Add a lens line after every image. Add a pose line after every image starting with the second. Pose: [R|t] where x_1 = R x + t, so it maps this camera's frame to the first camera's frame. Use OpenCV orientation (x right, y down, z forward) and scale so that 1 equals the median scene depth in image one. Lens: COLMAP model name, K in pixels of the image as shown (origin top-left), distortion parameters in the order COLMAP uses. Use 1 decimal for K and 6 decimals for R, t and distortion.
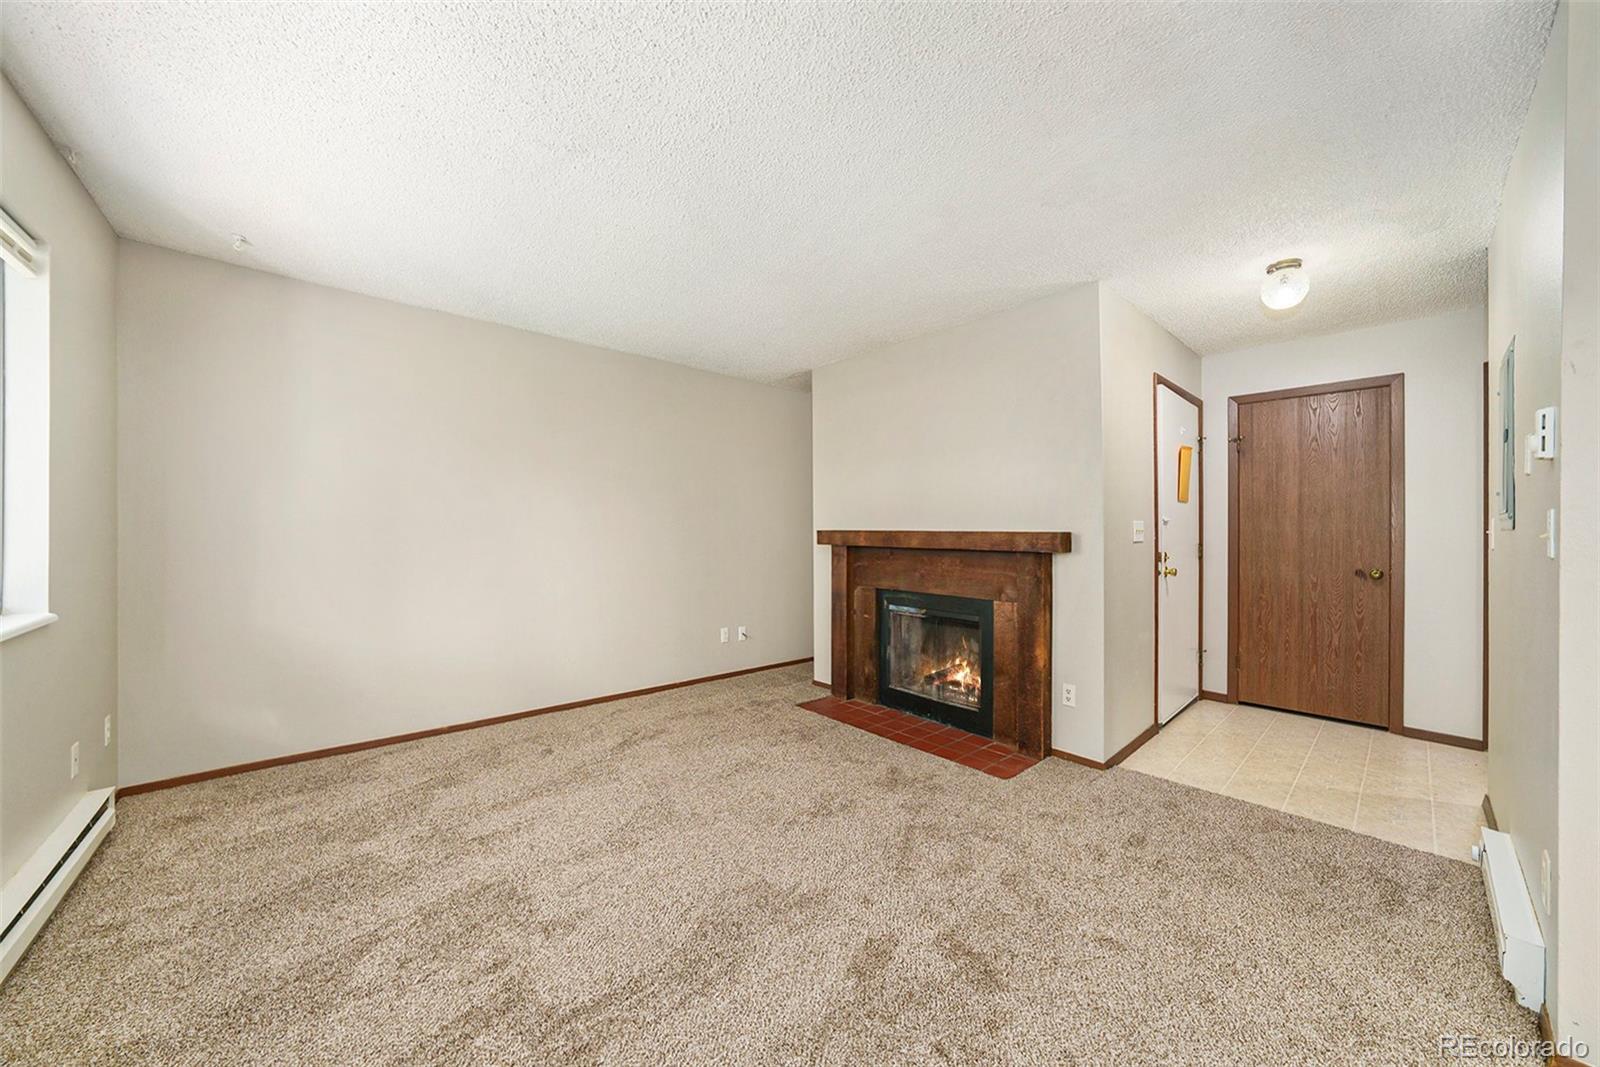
lens RADIAL K [[566.3, 0, 791.6], [0, 566.3, 531.5], [0, 0, 1]] dist [-0.008470, 0.004082]
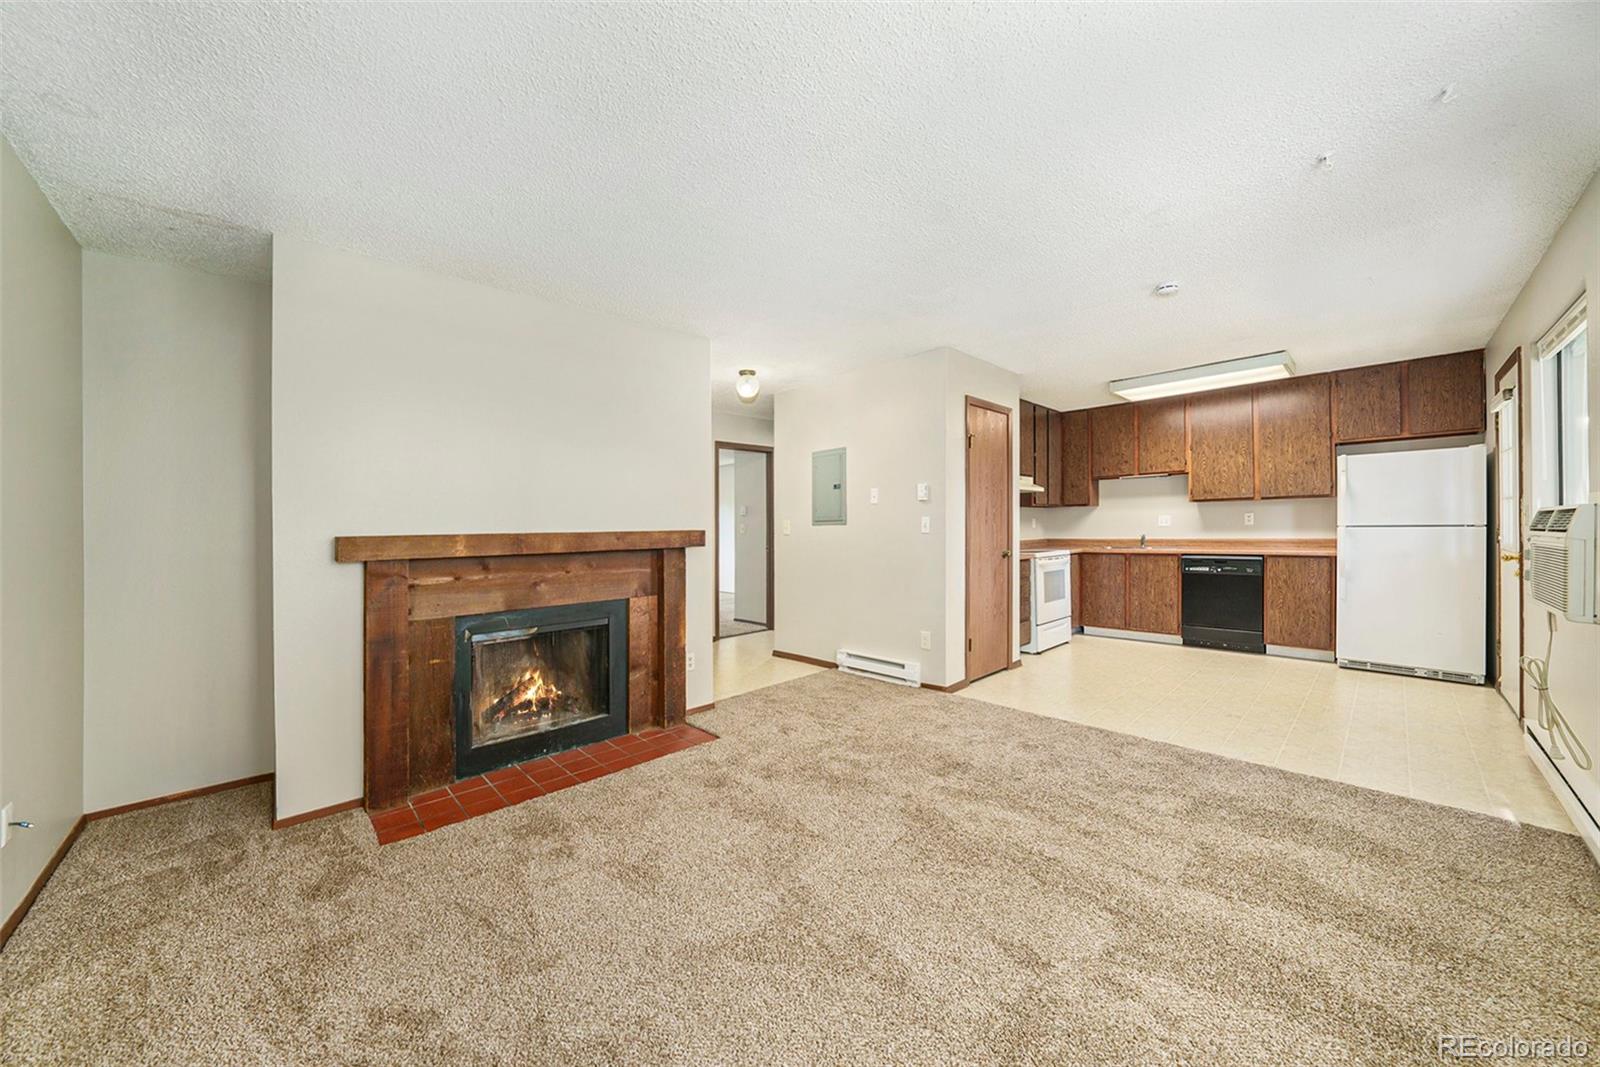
lens RADIAL K [[566.3, 0, 791.6], [0, 566.3, 531.5], [0, 0, 1]] dist [-0.008470, 0.004082]
pose [[-0.019789, -0.014777, 0.999695, -0.694735], [0.020448, 0.999676, 0.015182, -0.009890], [-0.999595, 0.020743, -0.019480, 0.735970]]
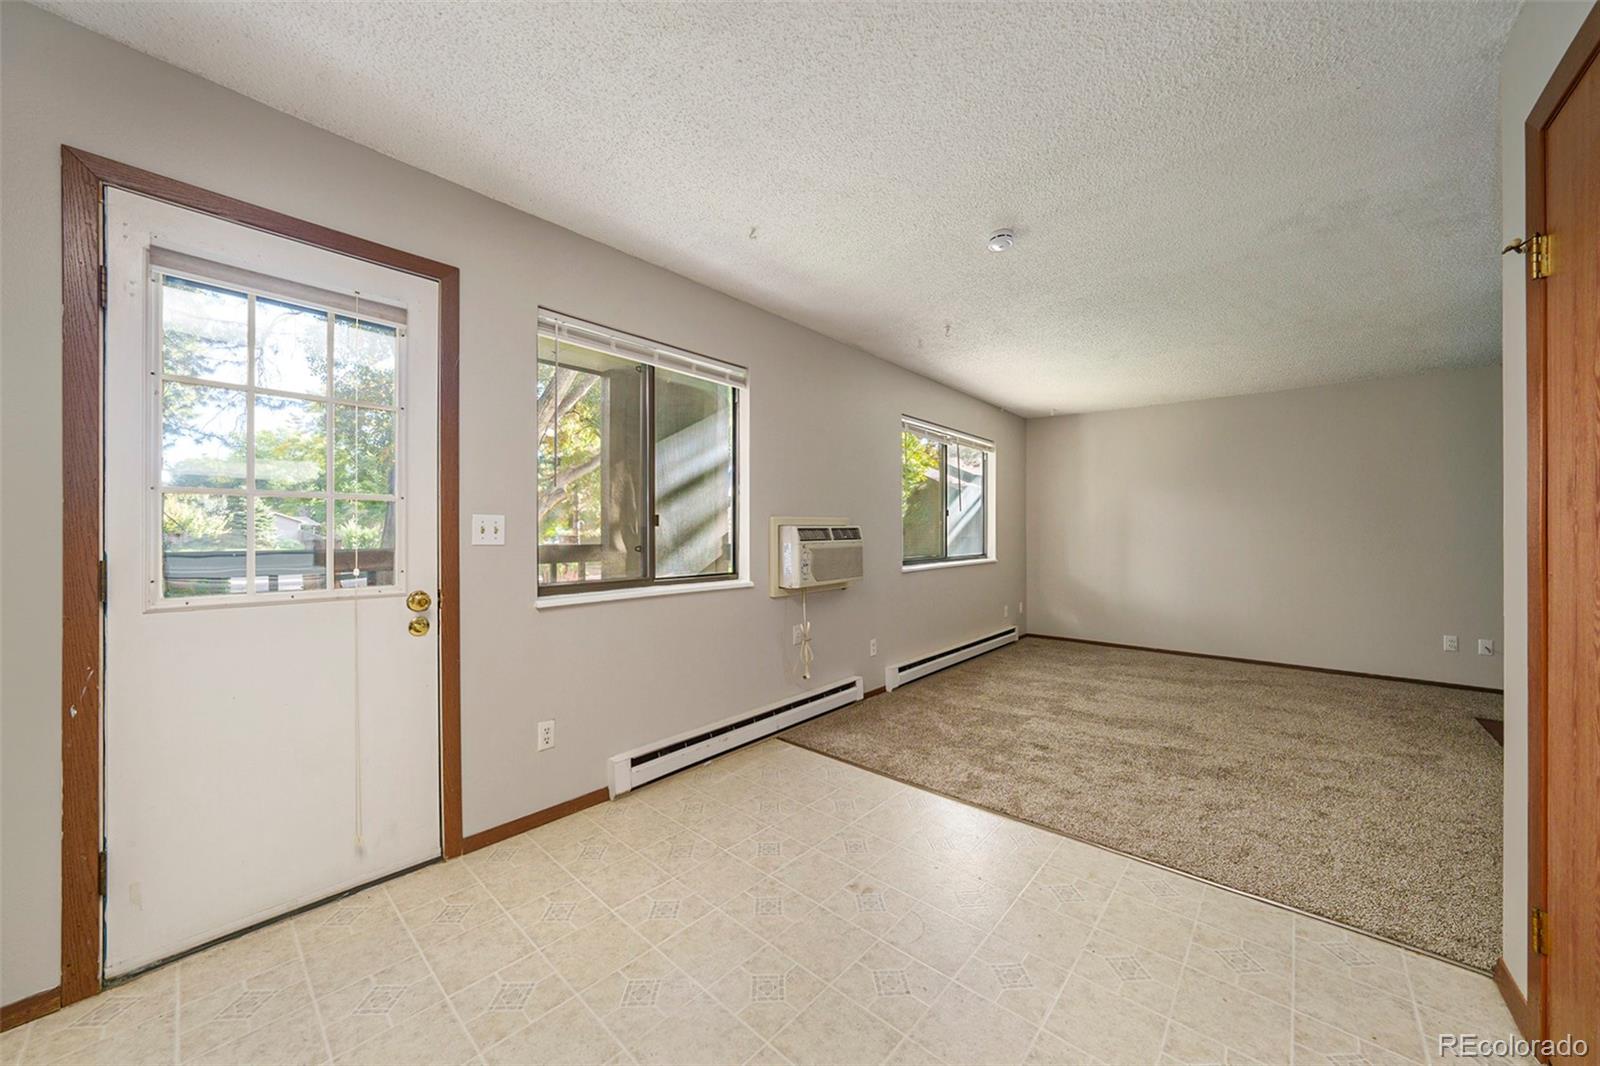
lens RADIAL K [[566.3, 0, 791.6], [0, 566.3, 531.0], [0, 0, 1]] dist [-0.008470, 0.004082]
pose [[0.107036, -0.006085, -0.994237, 0.944570], [-0.001680, 0.999979, -0.006301, 0.007854], [0.994254, 0.002345, 0.107023, -0.263494]]
